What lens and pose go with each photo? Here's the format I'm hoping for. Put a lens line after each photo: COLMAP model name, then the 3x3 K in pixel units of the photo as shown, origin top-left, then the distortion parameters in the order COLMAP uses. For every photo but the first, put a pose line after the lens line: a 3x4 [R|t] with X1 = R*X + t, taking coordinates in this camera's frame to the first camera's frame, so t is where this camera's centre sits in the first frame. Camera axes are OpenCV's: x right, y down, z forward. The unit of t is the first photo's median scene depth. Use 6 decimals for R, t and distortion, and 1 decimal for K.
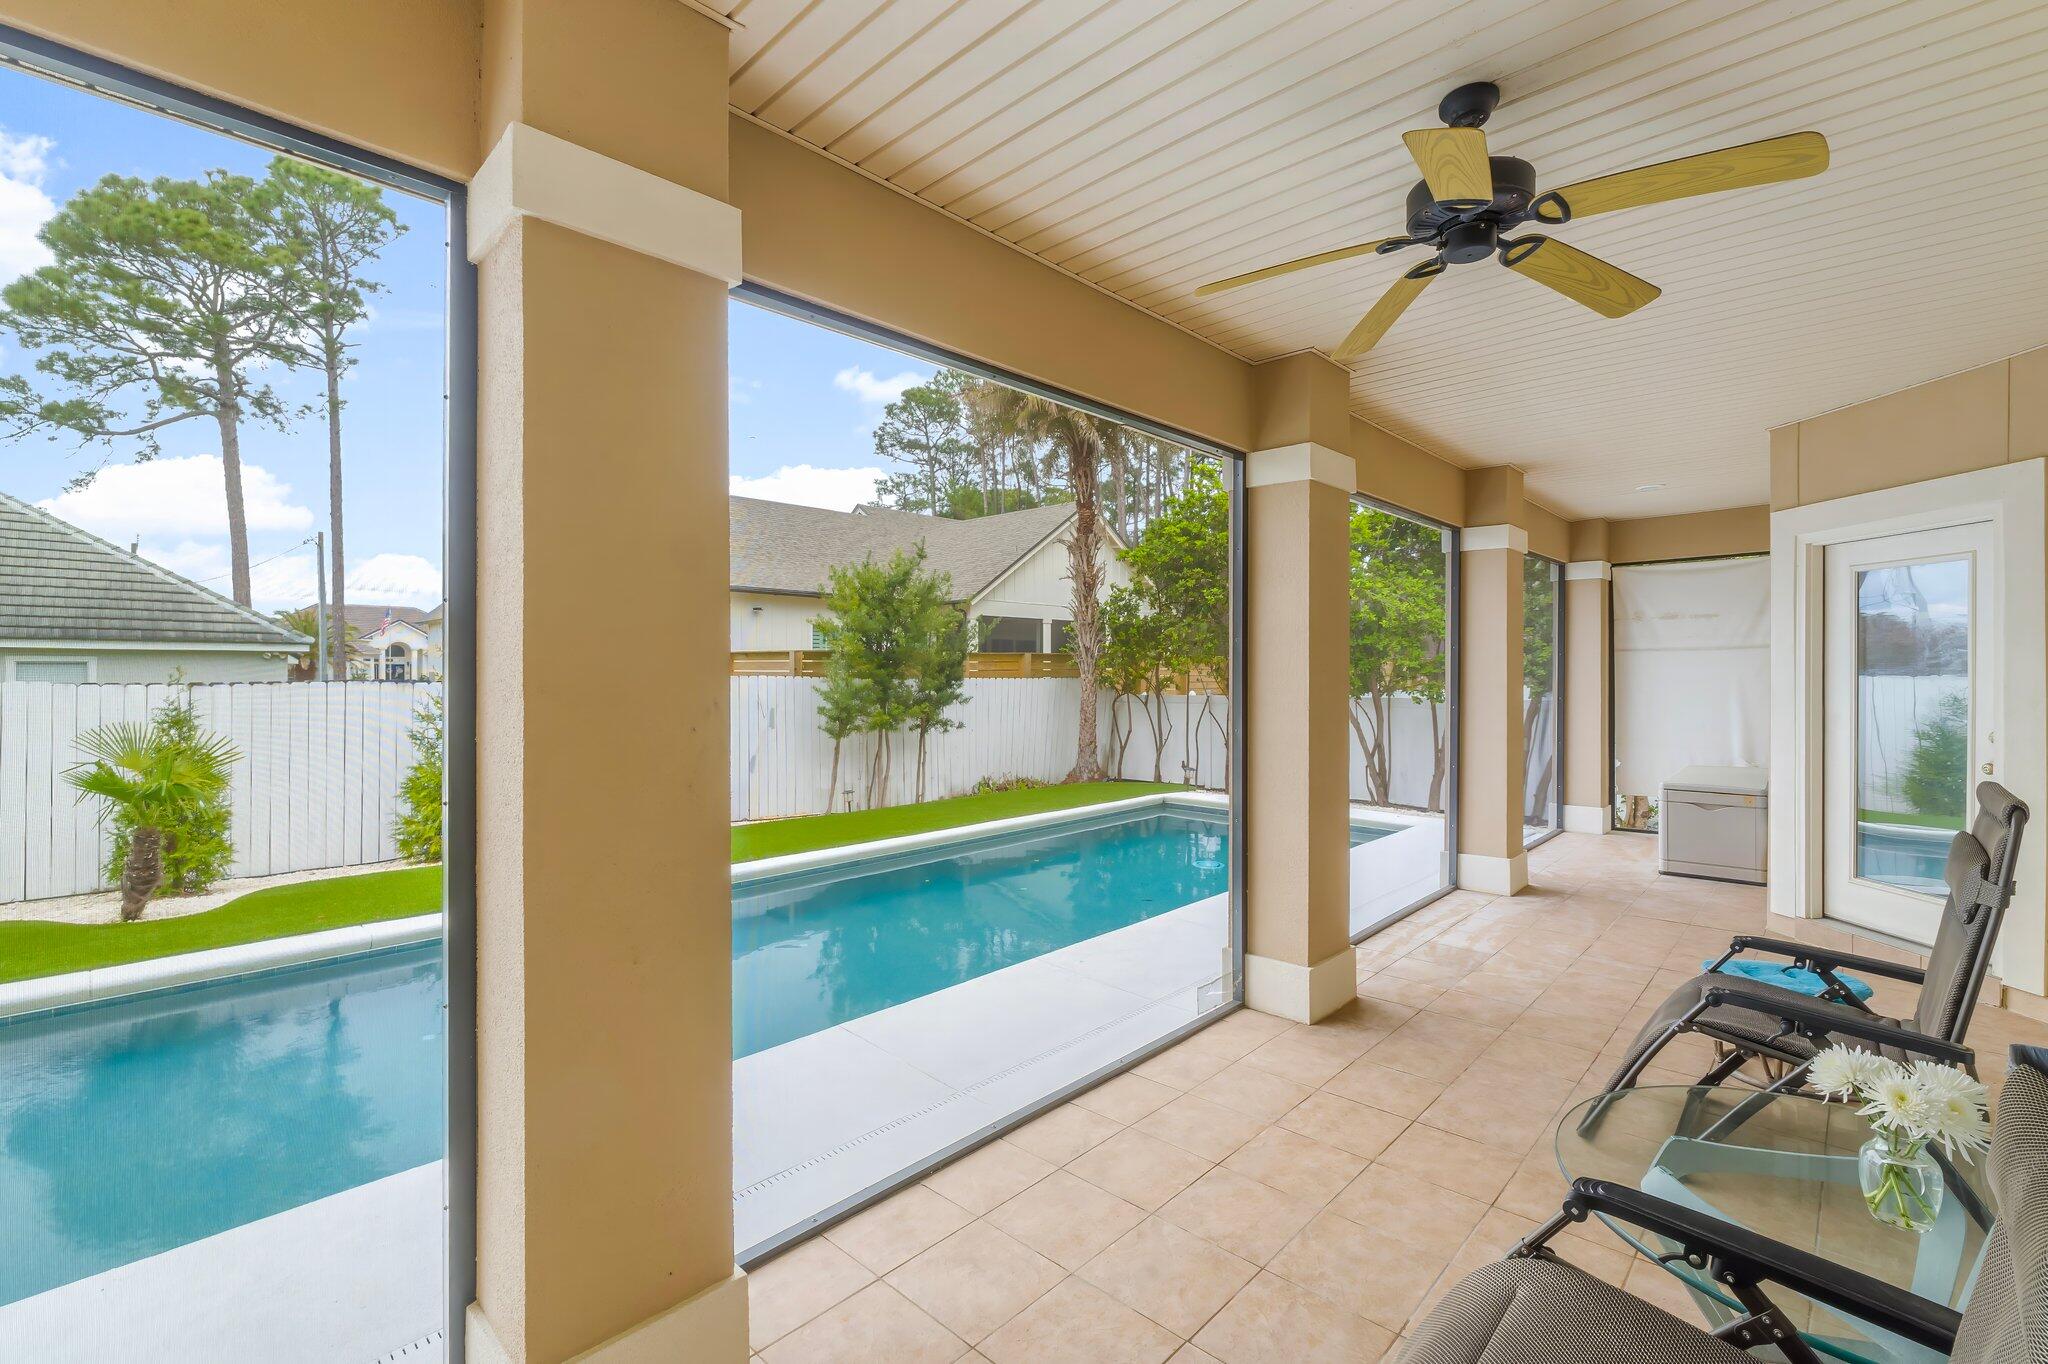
lens RADIAL K [[884.9, 0, 1021.3], [0, 884.9, 673.8], [0, 0, 1]] dist [0.001300, 0.000169]
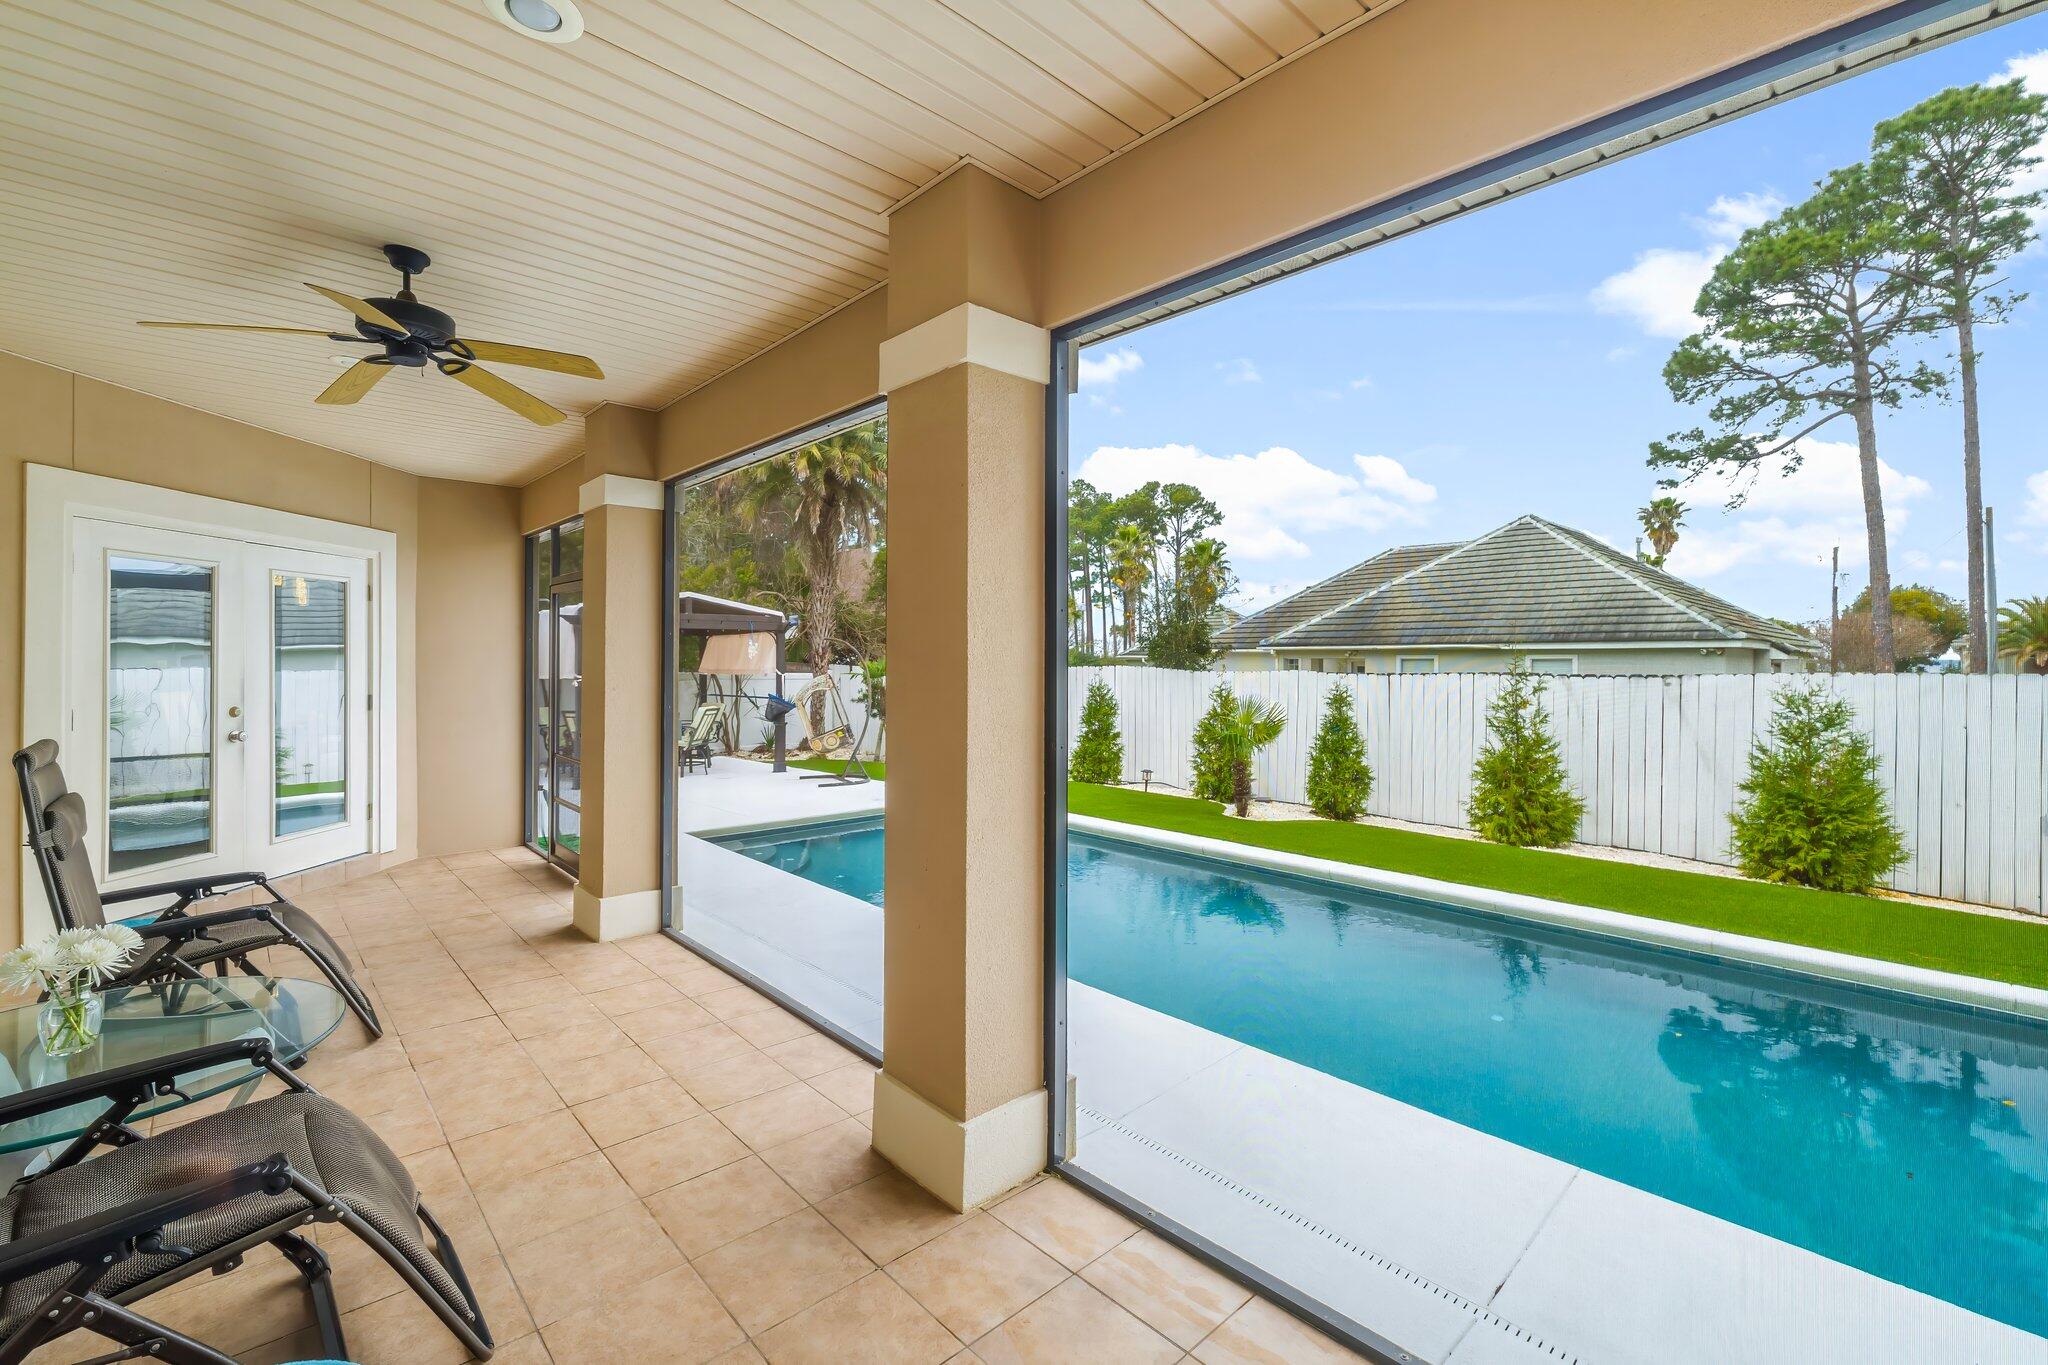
lens RADIAL K [[879.4, 0, 1016.9], [0, 879.4, 662.6], [0, 0, 1]] dist [-0.019957, -0.000327]
pose [[-0.064132, -0.004263, -0.997932, 0.280073], [-0.009737, 0.999946, -0.003646, 0.004607], [0.997894, 0.009483, -0.064170, 0.319959]]
